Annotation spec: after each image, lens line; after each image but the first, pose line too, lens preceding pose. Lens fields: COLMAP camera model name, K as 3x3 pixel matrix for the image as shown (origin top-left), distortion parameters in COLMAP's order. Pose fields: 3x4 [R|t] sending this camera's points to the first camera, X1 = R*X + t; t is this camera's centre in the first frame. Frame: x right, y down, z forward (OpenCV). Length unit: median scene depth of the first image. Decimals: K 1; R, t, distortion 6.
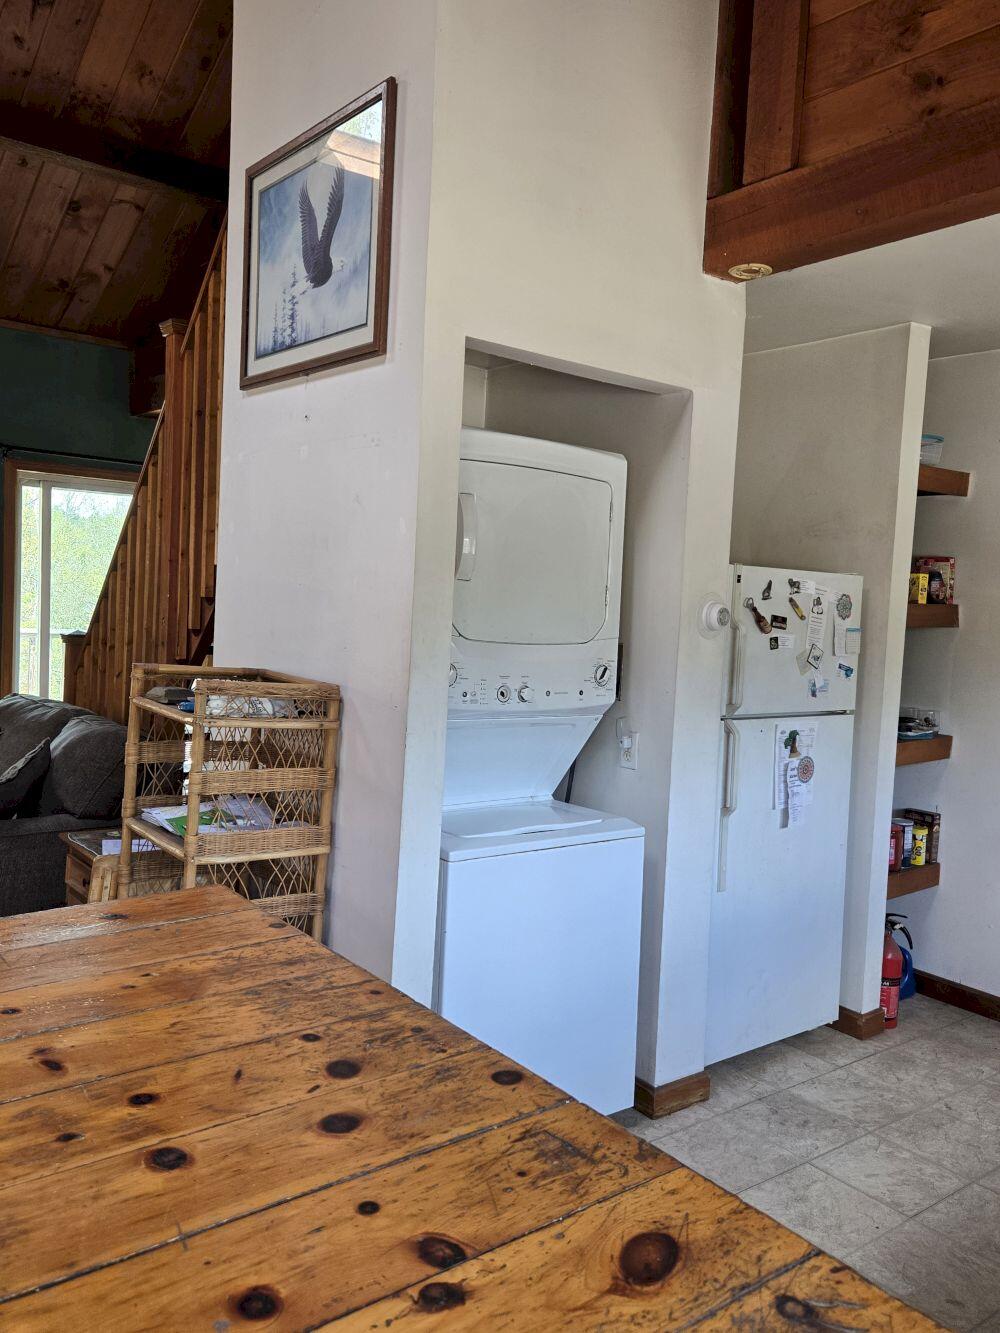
lens RADIAL K [[1049.9, 0, 504.2], [0, 1049.9, 658.1], [0, 0, 1]] dist [0.061204, -0.020308]
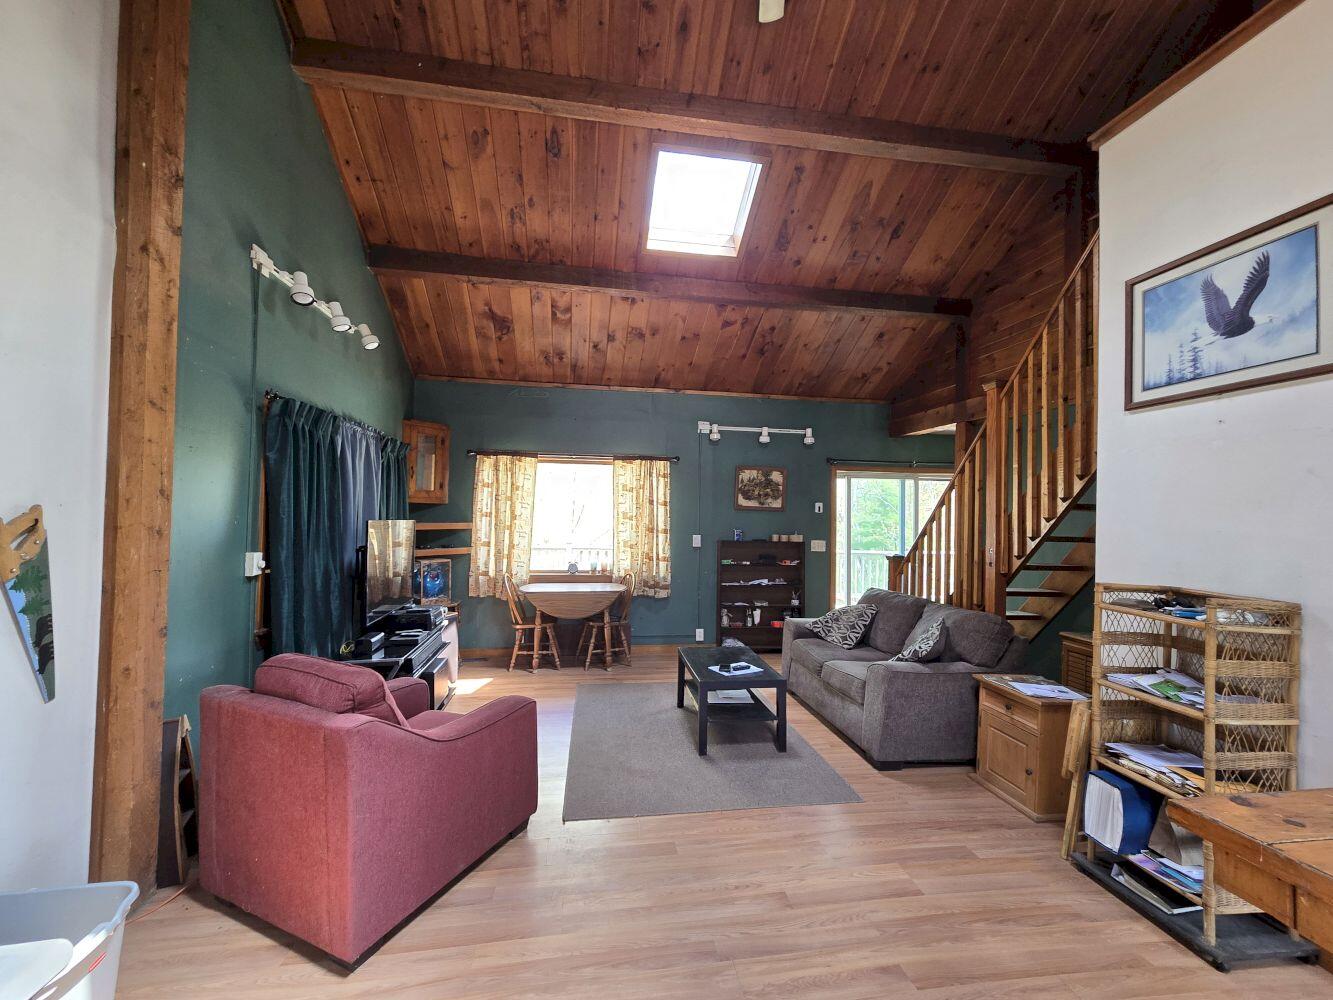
lens RADIAL K [[550.9, 0, 659.9], [0, 550.9, 504.1], [0, 0, 1]] dist [-0.001231, 0.001404]
pose [[0.858674, -0.045483, -0.510501, -0.456517], [-0.005869, 0.995117, -0.098531, -0.026029], [0.512489, 0.087602, 0.854213, -0.075584]]
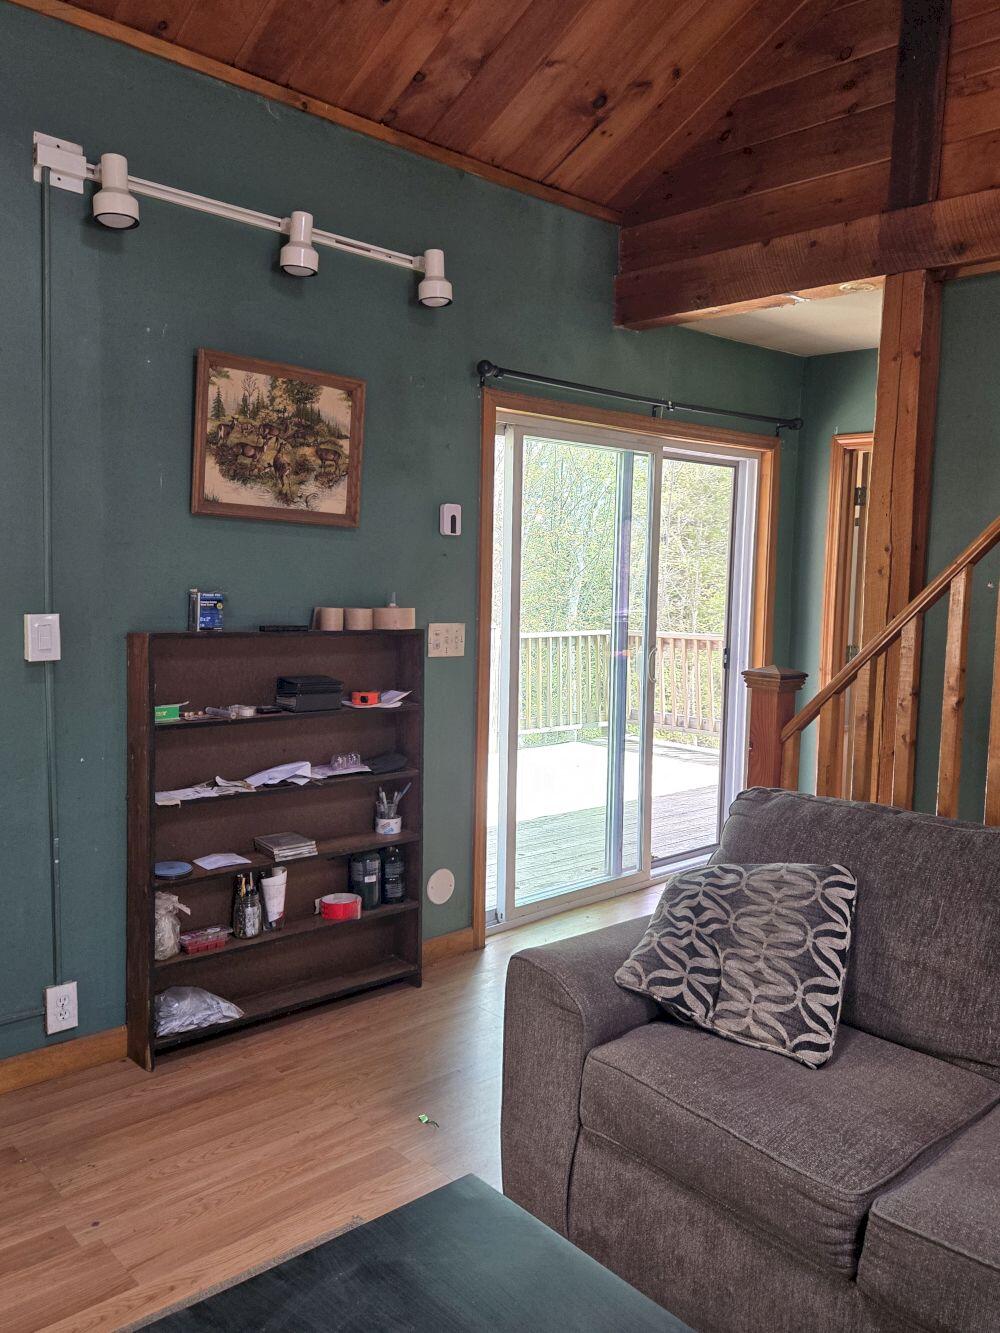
lens RADIAL K [[1049.9, 0, 499.3], [0, 1049.9, 643.4], [0, 0, 1]] dist [0.061204, -0.020308]
pose [[0.997240, -0.028213, 0.068678, -1.042964], [0.027452, 0.999551, 0.012000, -0.087417], [-0.068986, -0.010082, 0.997567, 0.762032]]
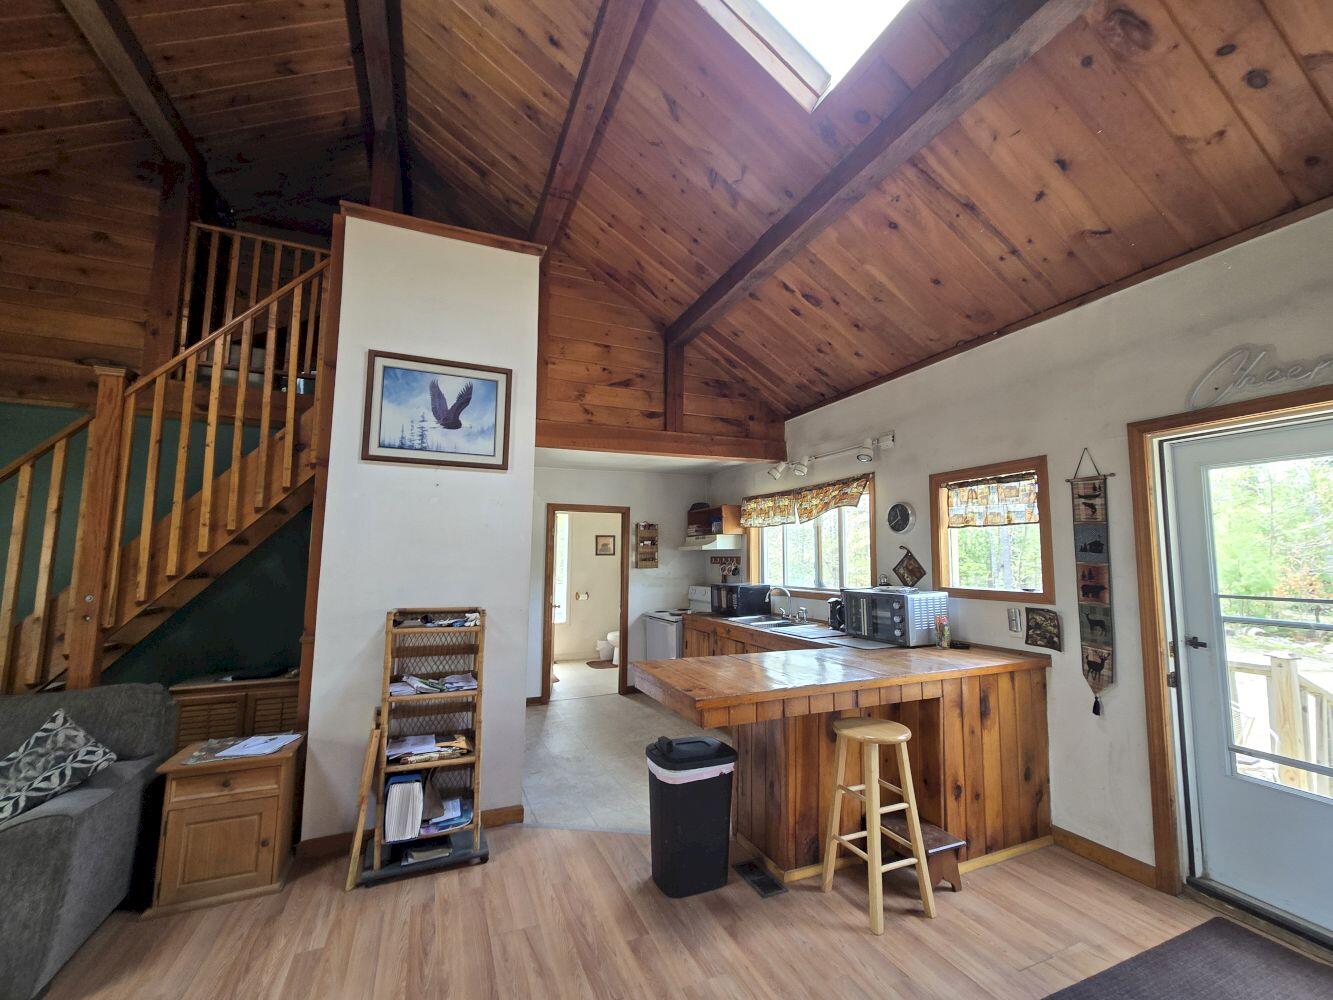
lens RADIAL K [[550.9, 0, 667.4], [0, 550.9, 507.2], [0, 0, 1]] dist [-0.001231, 0.001404]
pose [[0.262726, 0.043017, 0.963911, -1.082050], [0.065357, 0.995918, -0.062259, -0.079382], [-0.962654, 0.079356, 0.258842, 0.252452]]
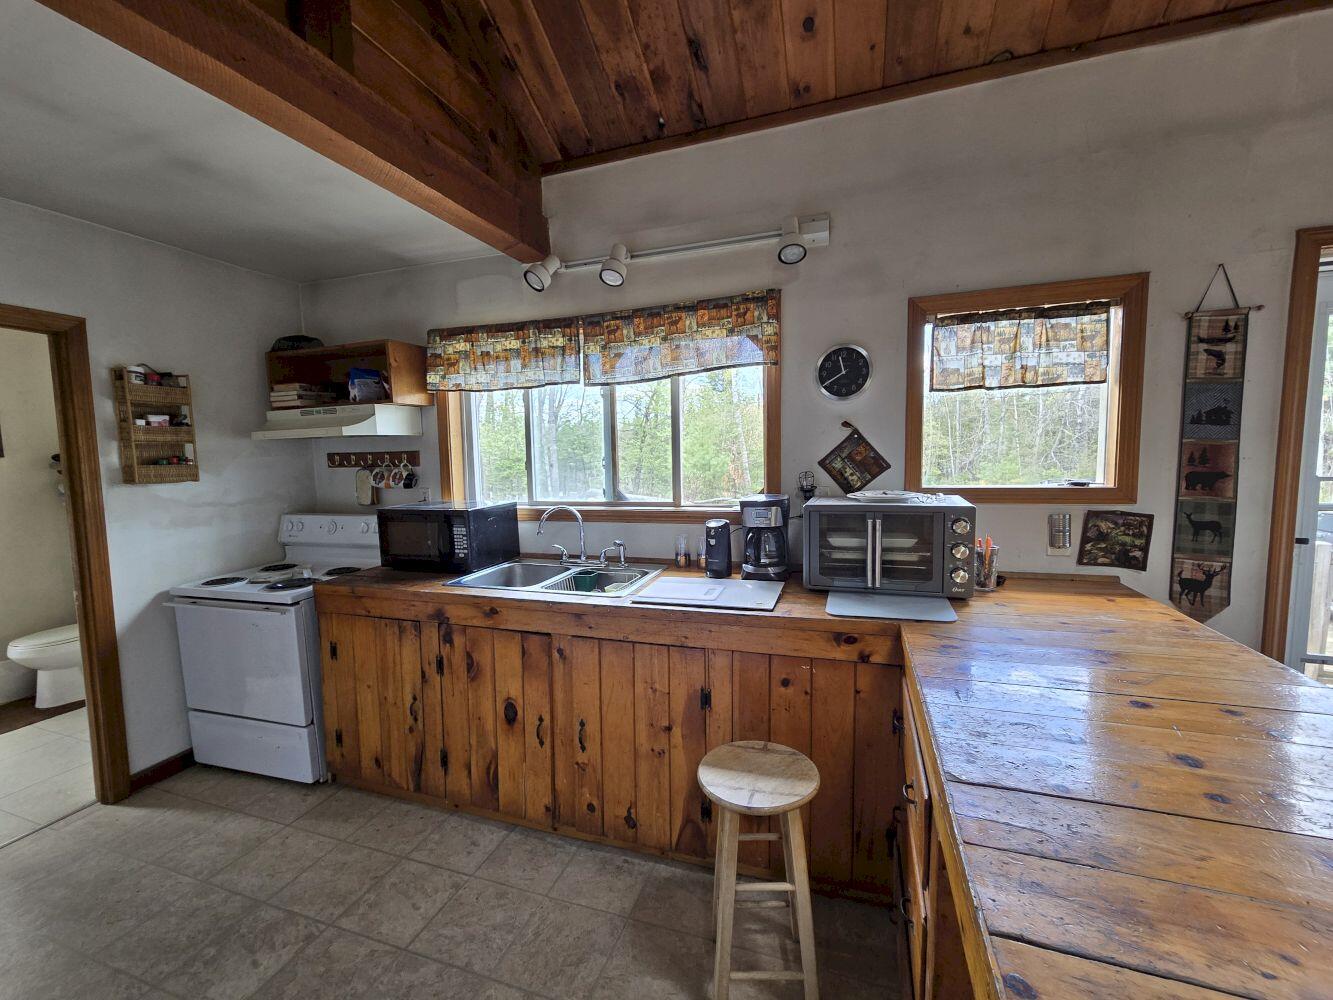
lens RADIAL K [[550.9, 0, 666.4], [0, 550.9, 506.8], [0, 0, 1]] dist [-0.001231, 0.001404]
pose [[-0.533942, -0.113393, 0.837883, -0.184871], [0.043840, 0.985921, 0.161365, -0.050037], [-0.844384, 0.122892, -0.521454, 0.688714]]
